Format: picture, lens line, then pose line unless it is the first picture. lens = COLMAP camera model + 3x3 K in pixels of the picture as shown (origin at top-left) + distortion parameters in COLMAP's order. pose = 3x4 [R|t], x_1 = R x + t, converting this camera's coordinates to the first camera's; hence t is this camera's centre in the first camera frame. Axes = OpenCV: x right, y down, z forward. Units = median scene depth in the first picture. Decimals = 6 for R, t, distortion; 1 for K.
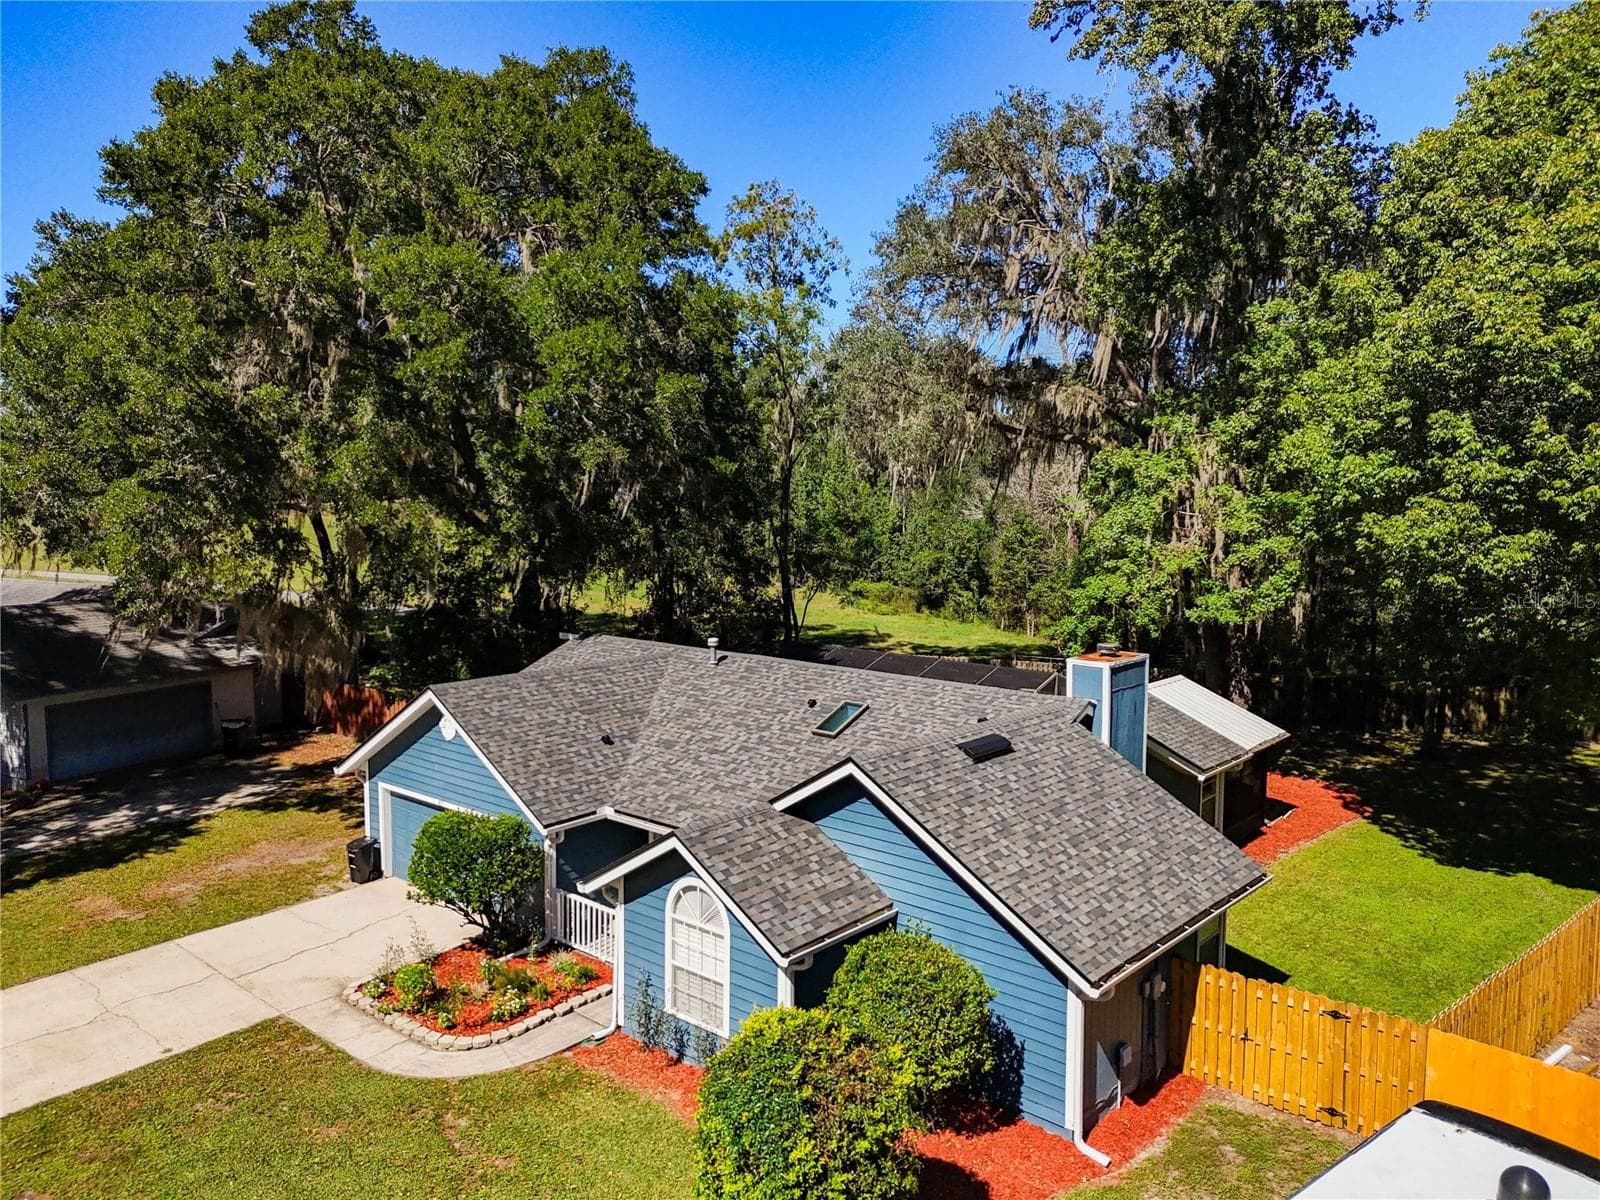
lens RADIAL K [[1165.8, 0, 802.7], [0, 1165.8, 596.2], [0, 0, 1]] dist [0.103451, -0.116570]
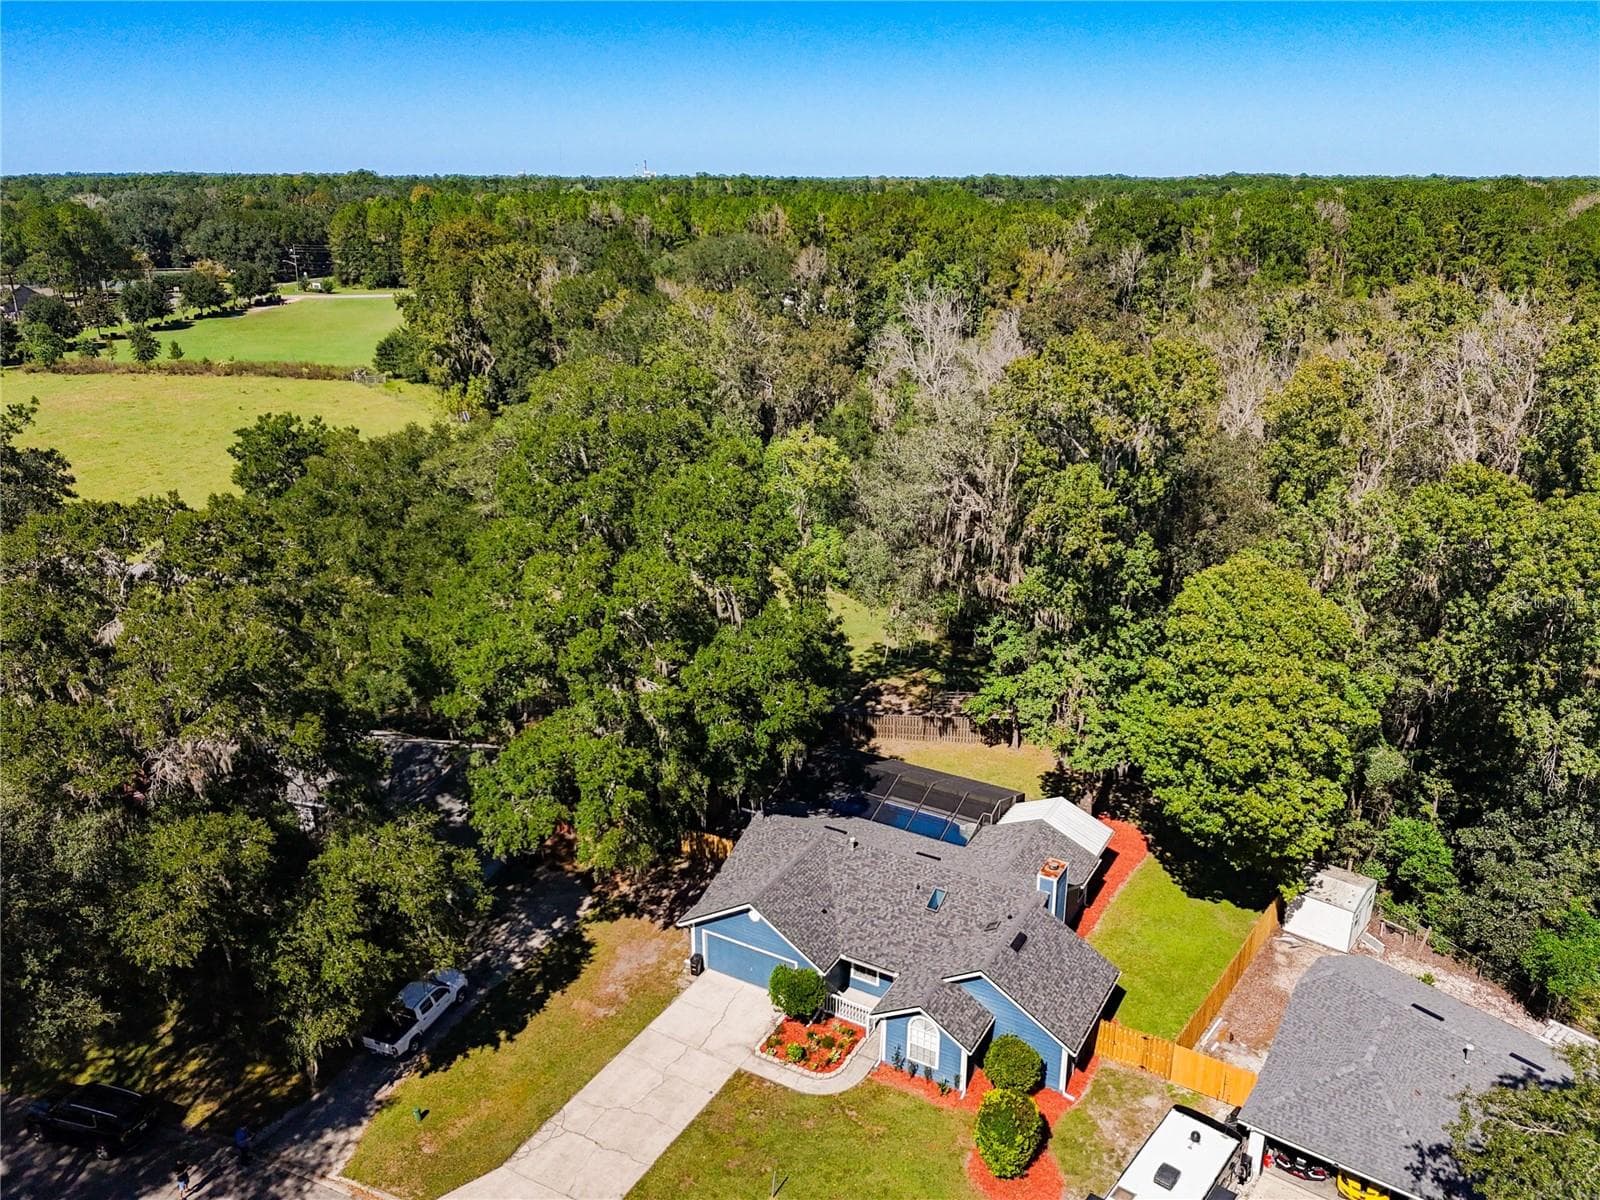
lens RADIAL K [[1228.6, 0, 797.4], [0, 1228.6, 569.0], [0, 0, 1]] dist [0.061501, -0.123085]
pose [[0.981732, -0.062905, 0.179570, -0.599736], [0.023022, 0.976105, 0.216077, -1.006236], [-0.188871, -0.207996, 0.959722, -1.049334]]
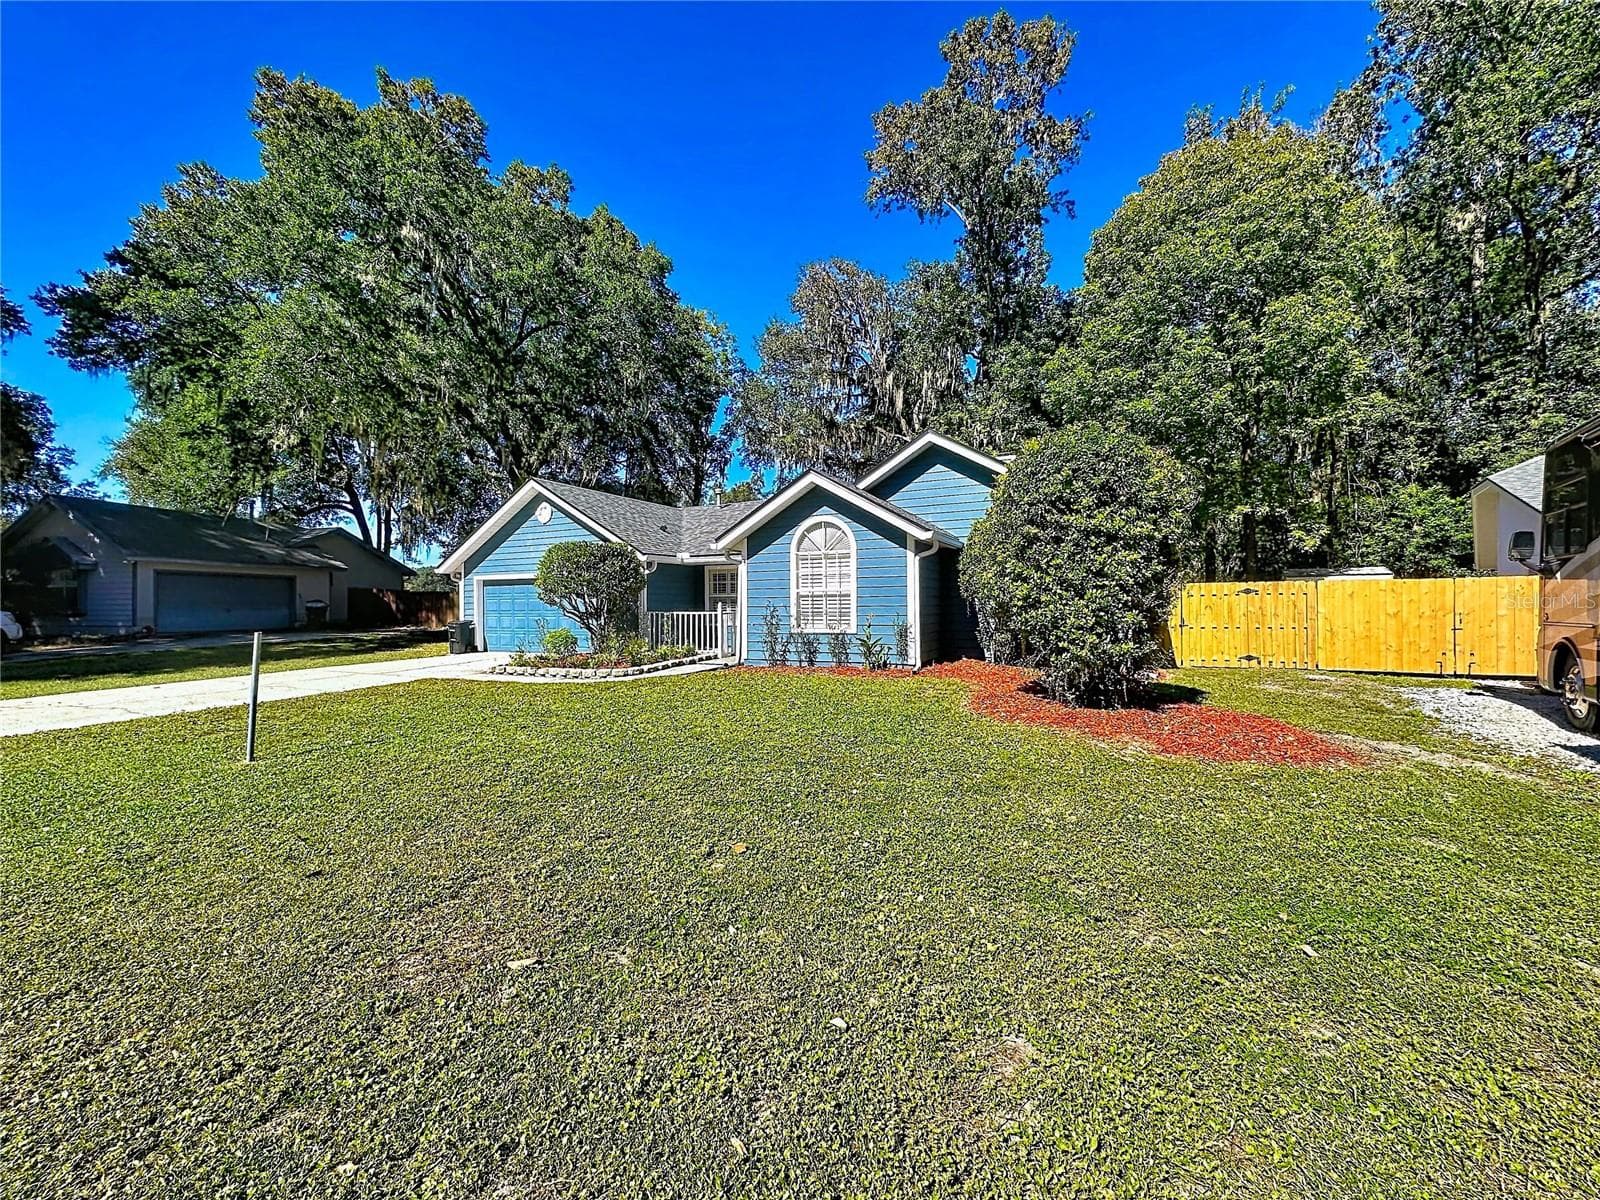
lens RADIAL K [[658.2, 0, 806.1], [0, 658.2, 603.7], [0, 0, 1]] dist [0.001264, 0.000022]
pose [[0.962418, -0.015469, 0.271133, -0.227063], [0.040203, 0.995491, -0.085910, 0.291558], [-0.268582, 0.093581, 0.958700, 0.242557]]
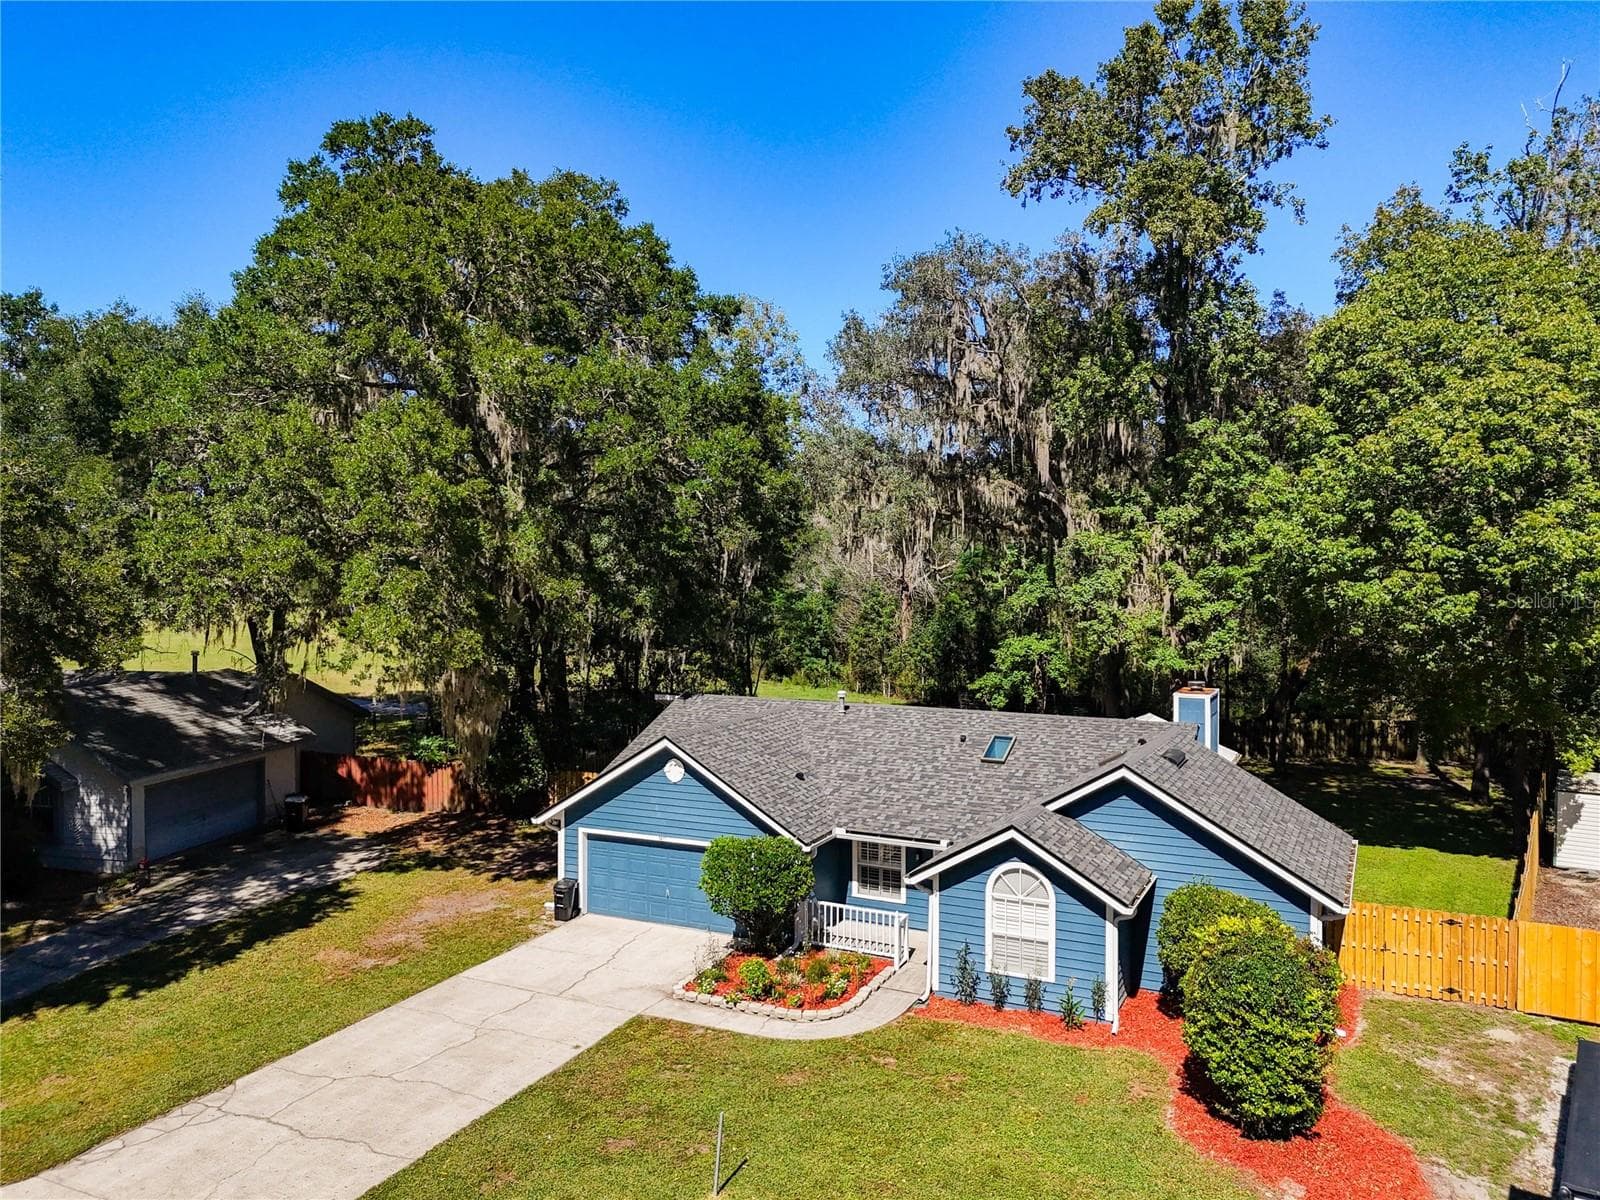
lens RADIAL K [[1177.7, 0, 800.0], [0, 1177.7, 600.0], [0, 0, 1]] dist [0.063464, -0.057972]
pose [[0.965740, -0.012104, 0.259228, -0.491820], [0.028042, 0.997930, -0.057871, 0.013680], [-0.257991, 0.063158, 0.964081, -0.165692]]
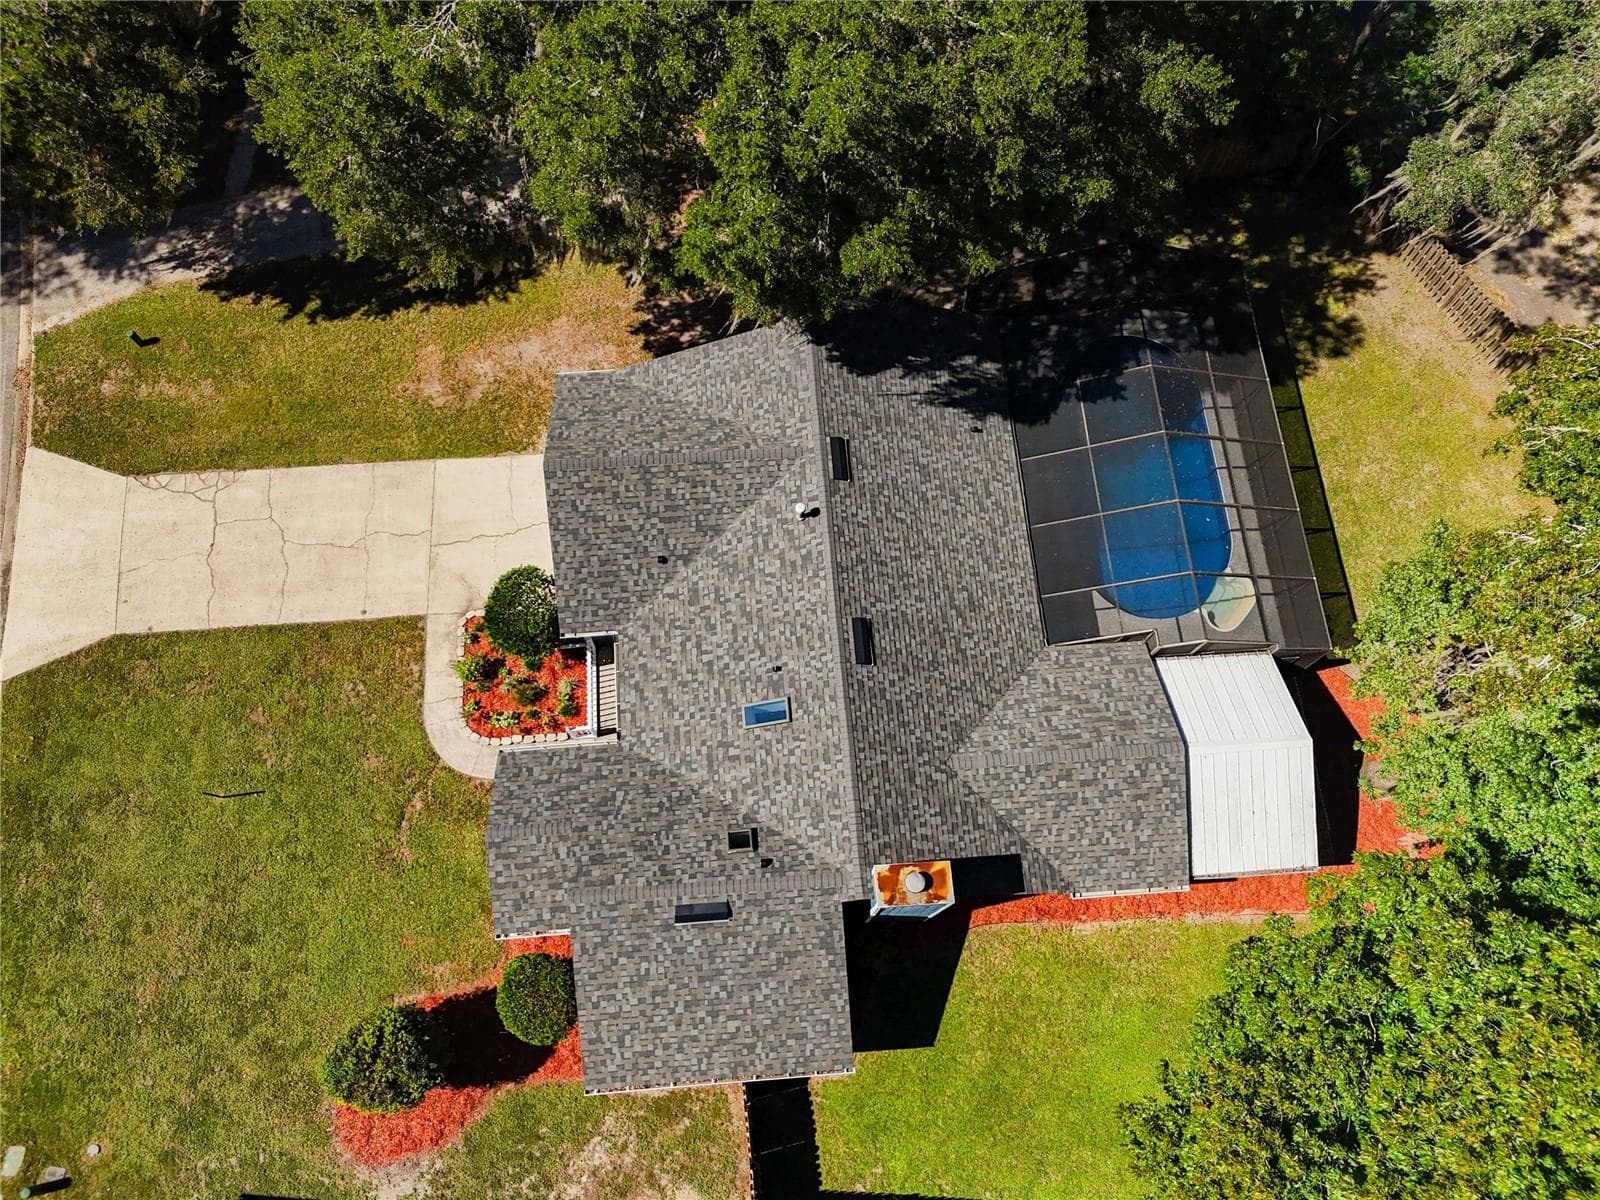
lens RADIAL K [[1165.8, 0, 802.7], [0, 1165.8, 596.2], [0, 0, 1]] dist [0.103451, -0.116570]
pose [[0.711597, 0.665105, -0.226417, 0.245140], [-0.087998, 0.404095, 0.910474, -1.014105], [0.697055, -0.627966, 0.346081, 0.686476]]
